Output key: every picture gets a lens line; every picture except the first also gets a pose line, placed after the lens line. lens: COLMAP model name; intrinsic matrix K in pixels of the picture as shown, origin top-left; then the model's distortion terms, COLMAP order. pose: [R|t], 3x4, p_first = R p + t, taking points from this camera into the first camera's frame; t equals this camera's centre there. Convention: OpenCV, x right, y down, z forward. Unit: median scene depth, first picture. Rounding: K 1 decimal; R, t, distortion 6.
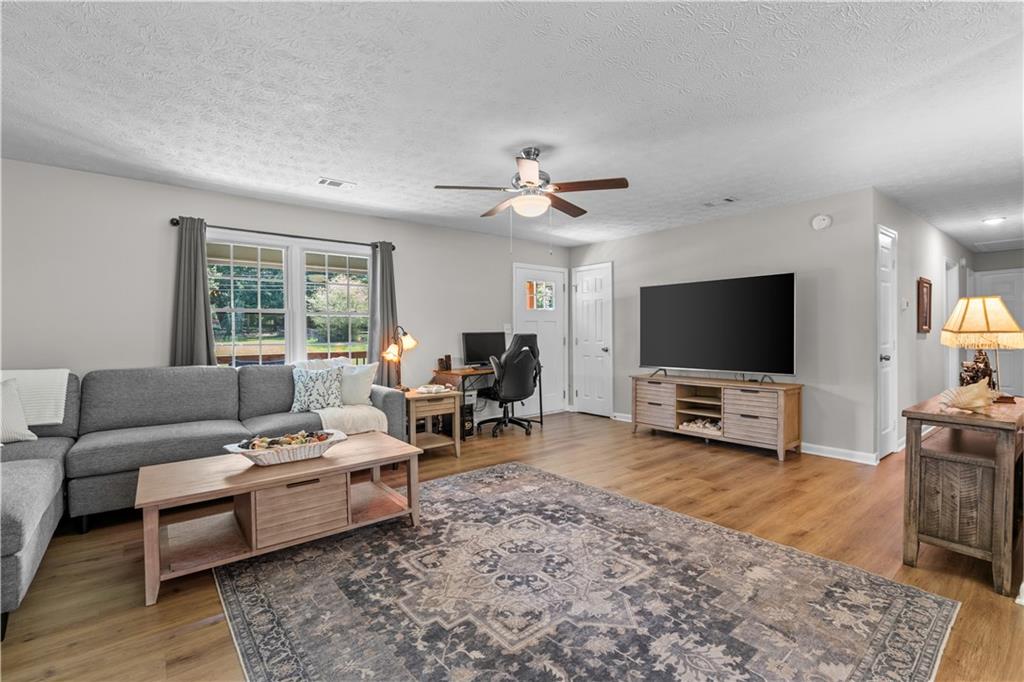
lens RADIAL K [[463.9, 0, 514.4], [0, 463.9, 339.0], [0, 0, 1]] dist [-0.000287, -0.000393]
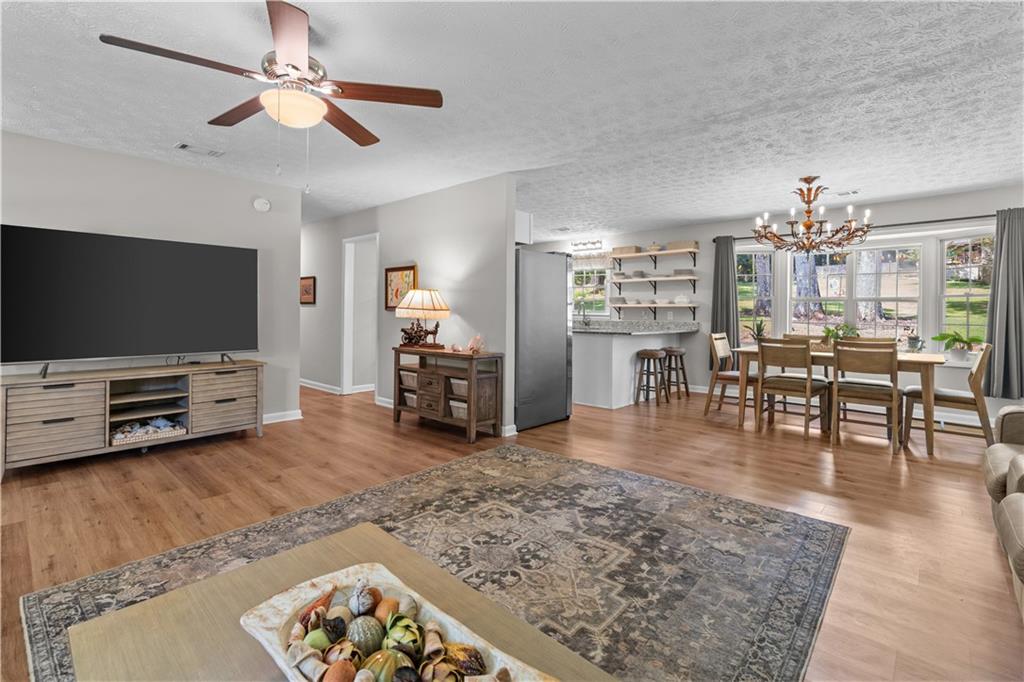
lens RADIAL K [[463.9, 0, 521.8], [0, 463.9, 312.9], [0, 0, 1]] dist [-0.000287, -0.000393]
pose [[-0.161983, 0.004657, 0.986783, -0.864349], [0.002481, 0.999988, -0.004313, 0.003222], [-0.986790, 0.001749, -0.161993, 1.047686]]
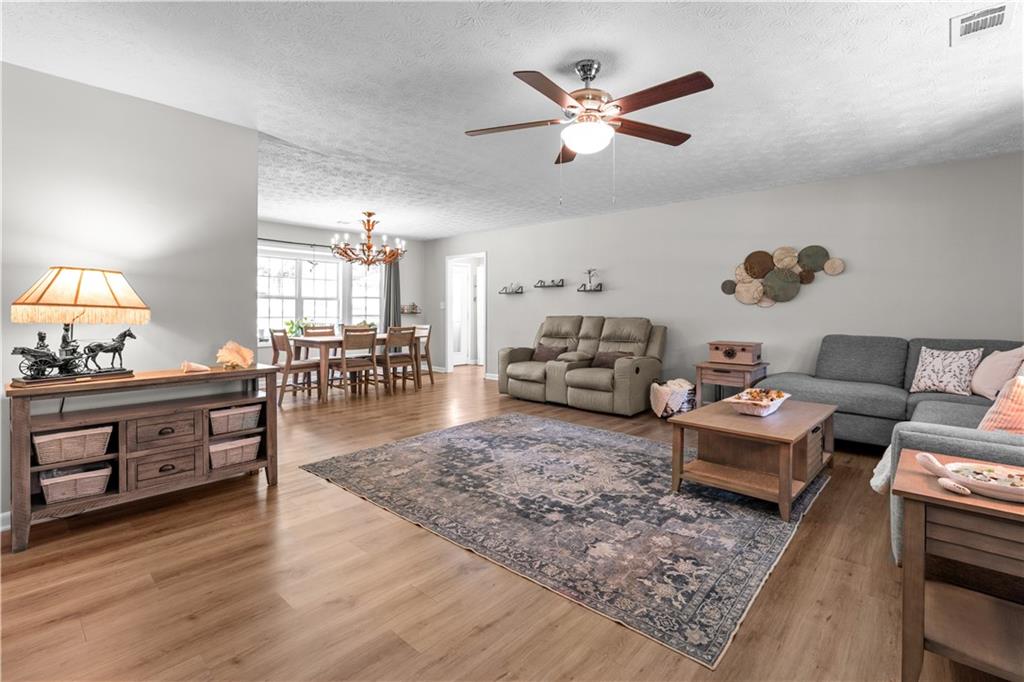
lens RADIAL K [[463.9, 0, 505.9], [0, 463.9, 311.6], [0, 0, 1]] dist [-0.000287, -0.000393]
pose [[-0.990609, 0.003807, -0.136674, 0.356572], [0.001868, 0.999896, 0.014315, -0.022317], [0.136714, 0.013926, -0.990513, 2.283838]]
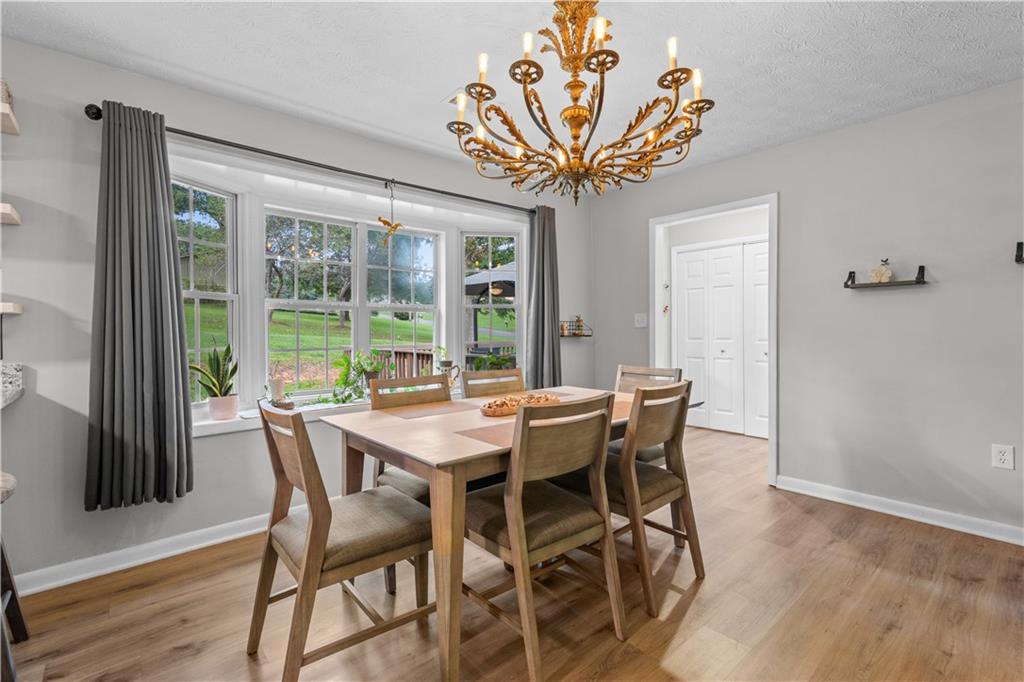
lens RADIAL K [[463.9, 0, 515.6], [0, 463.9, 336.2], [0, 0, 1]] dist [-0.000287, -0.000393]
pose [[-0.999295, 0.012659, -0.035348, 0.888405], [0.011657, 0.999528, 0.028411, -0.015561], [0.035691, 0.027979, -0.998971, 0.416357]]
